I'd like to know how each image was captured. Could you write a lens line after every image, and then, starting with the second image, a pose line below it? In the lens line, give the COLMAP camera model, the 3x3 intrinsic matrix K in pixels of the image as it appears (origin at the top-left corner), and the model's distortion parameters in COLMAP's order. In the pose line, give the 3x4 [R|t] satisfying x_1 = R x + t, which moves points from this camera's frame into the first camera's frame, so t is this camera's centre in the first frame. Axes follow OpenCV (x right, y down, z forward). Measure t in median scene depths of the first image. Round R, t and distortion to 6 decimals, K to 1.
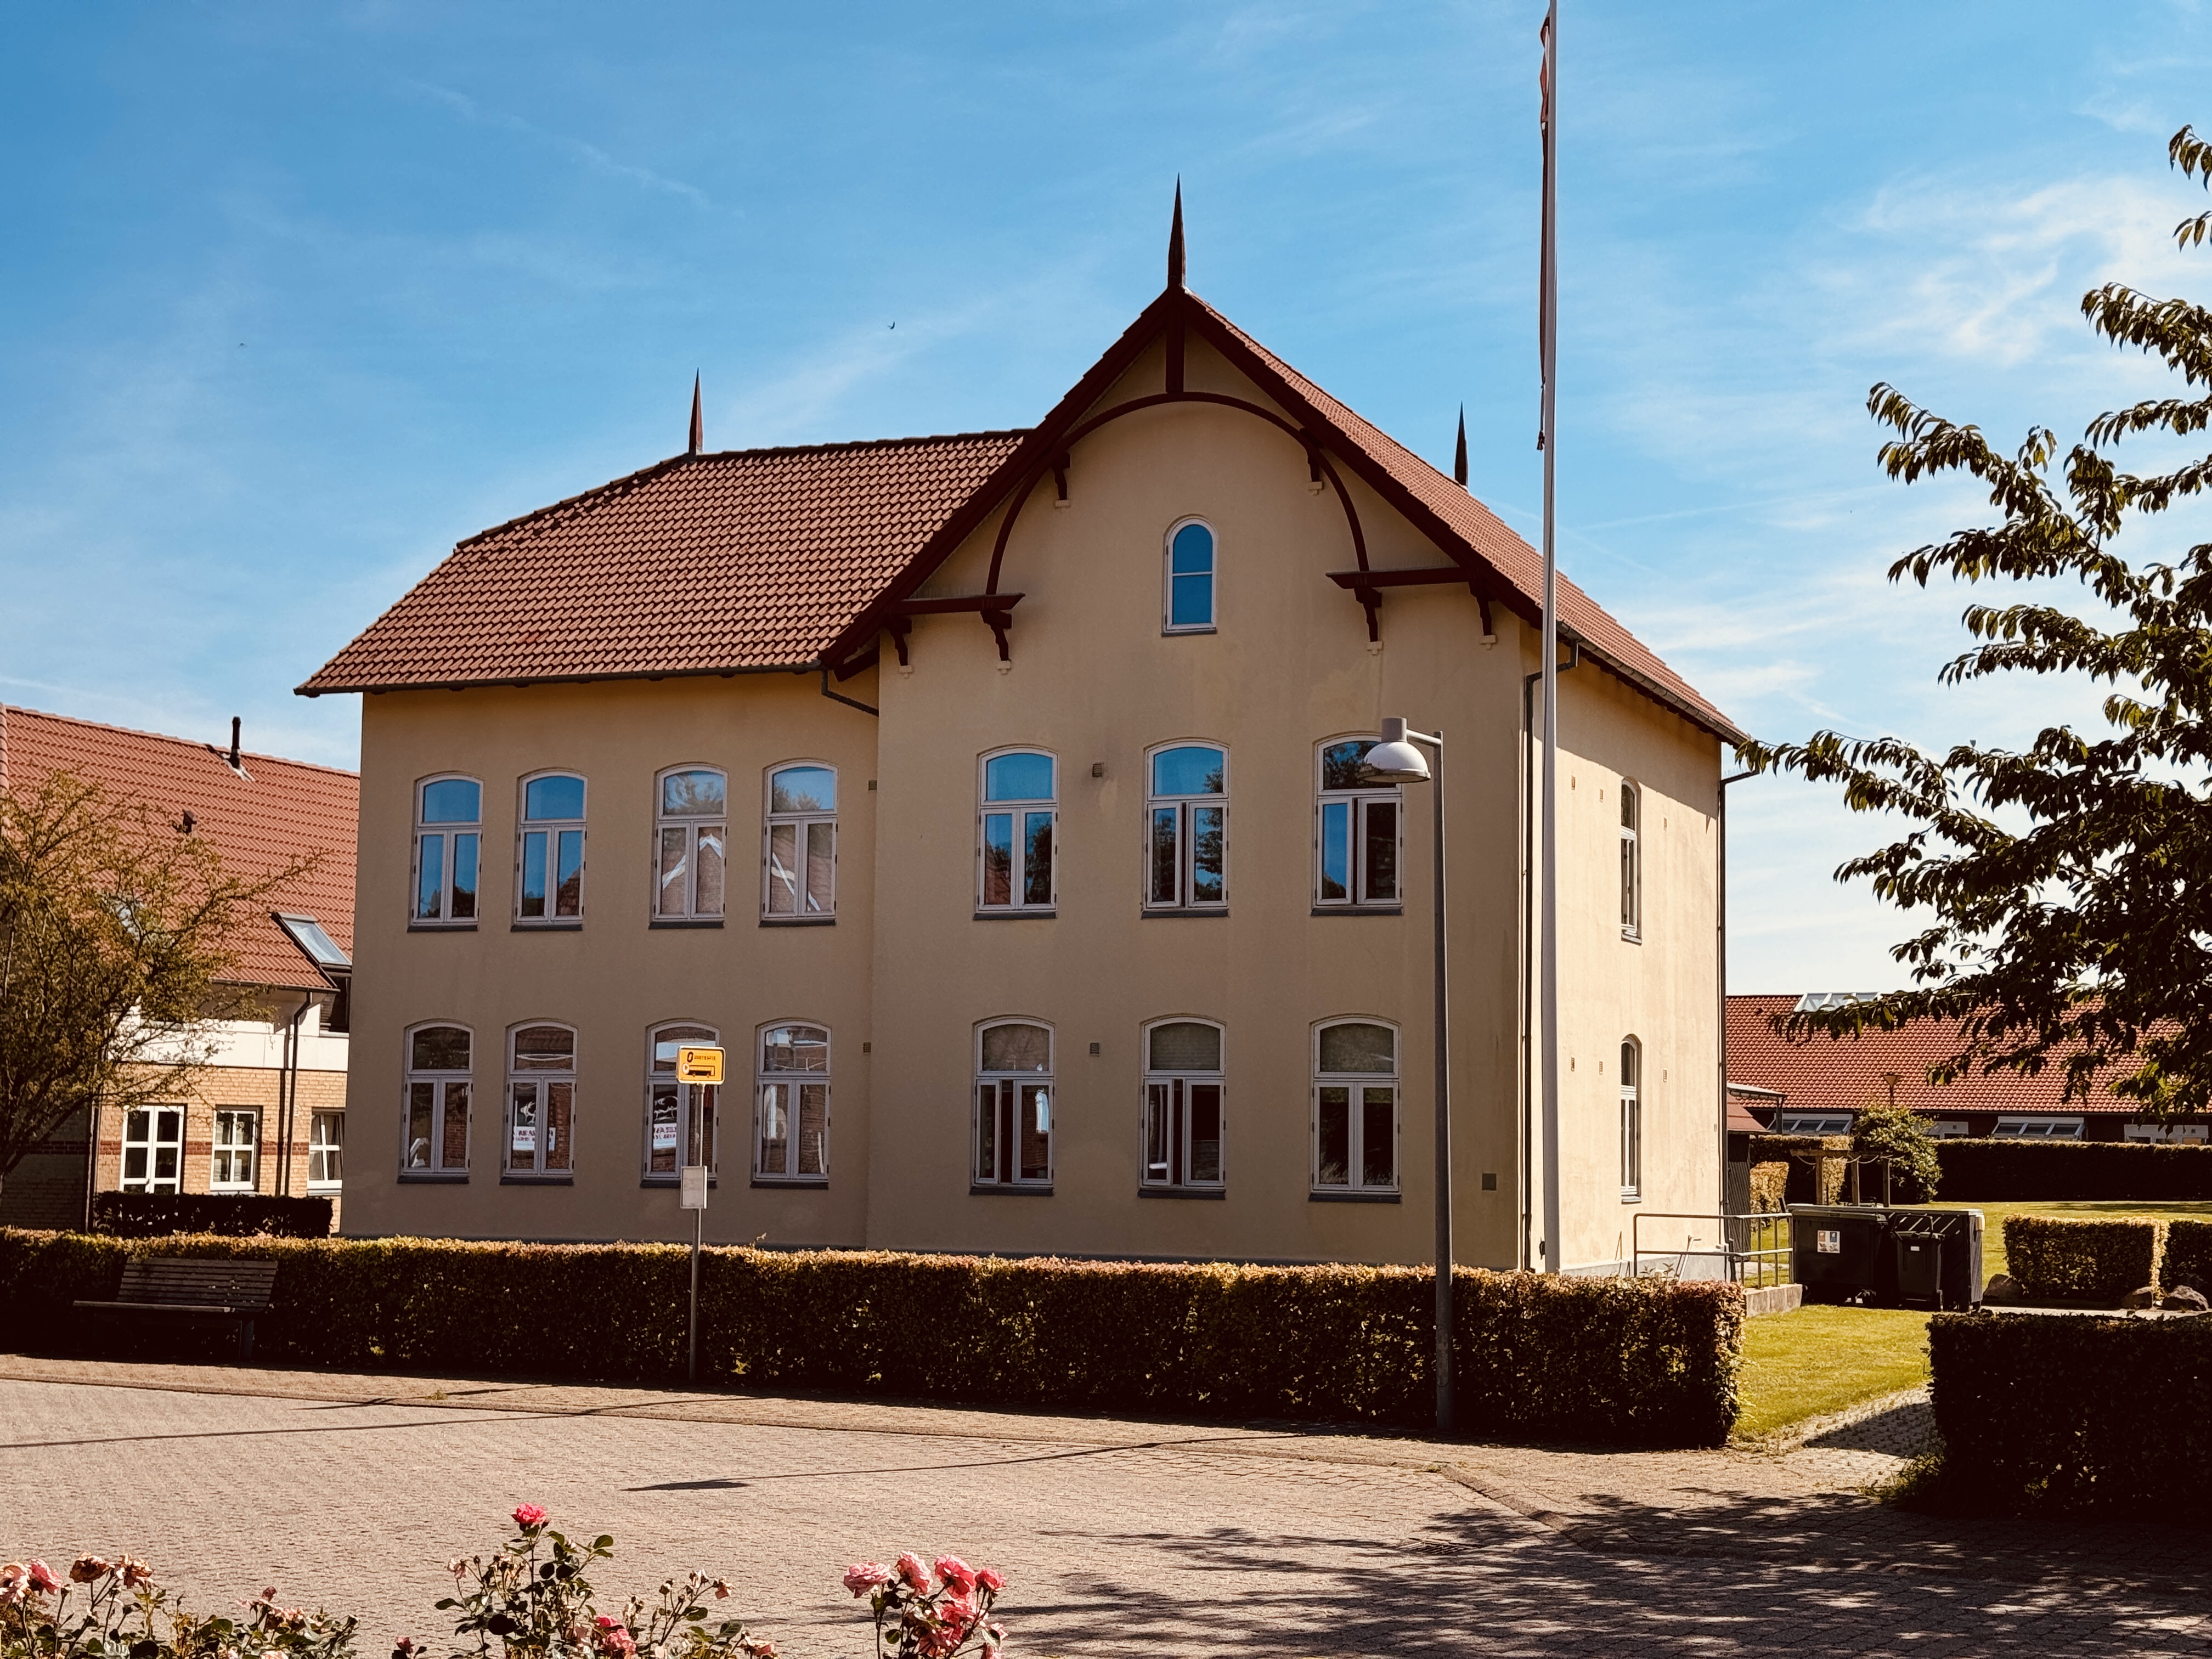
lens RADIAL K [[3096.4, 0, 1071.6], [0, 3096.4, 837.9], [0, 0, 1]] dist [0.218447, -0.426935]
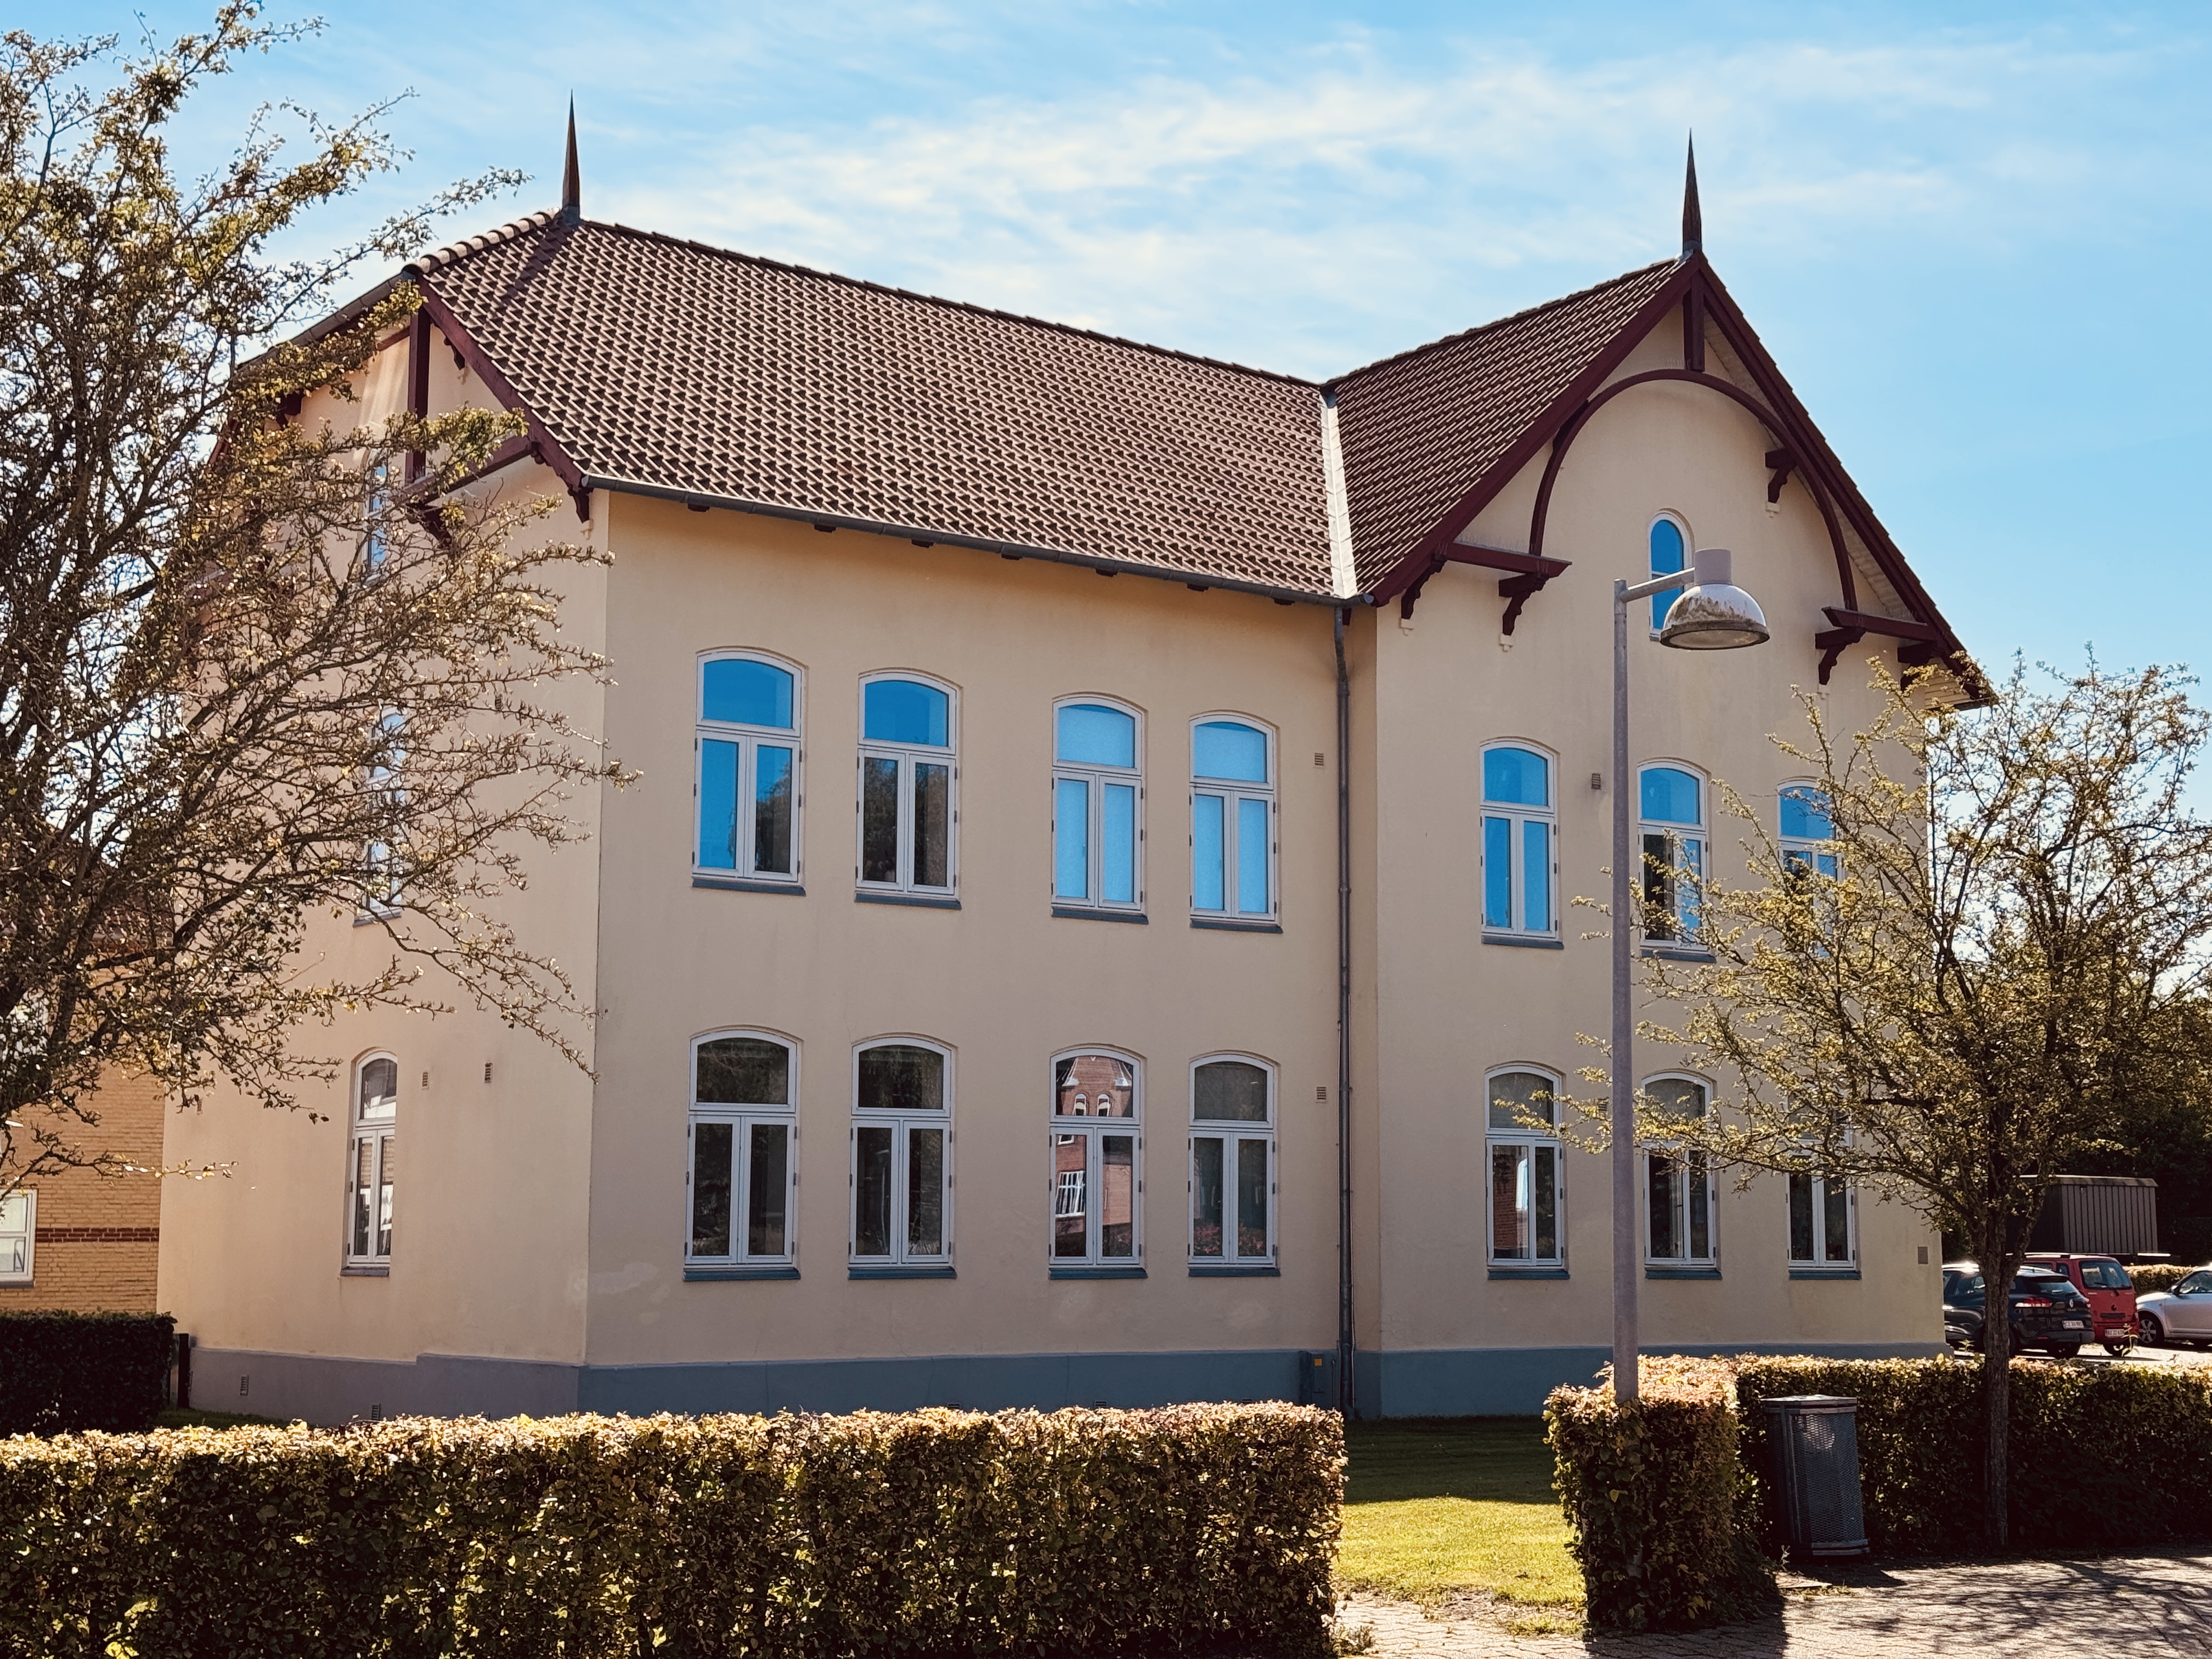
lens RADIAL K [[3109.9, 0, 1098.8], [0, 3109.9, 781.8], [0, 0, 1]] dist [0.234009, -0.496729]
pose [[0.530306, 0.103074, 0.841517, -0.782859], [-0.089877, 0.993824, -0.065091, 0.046626], [-0.843029, -0.041115, 0.536294, 0.636473]]
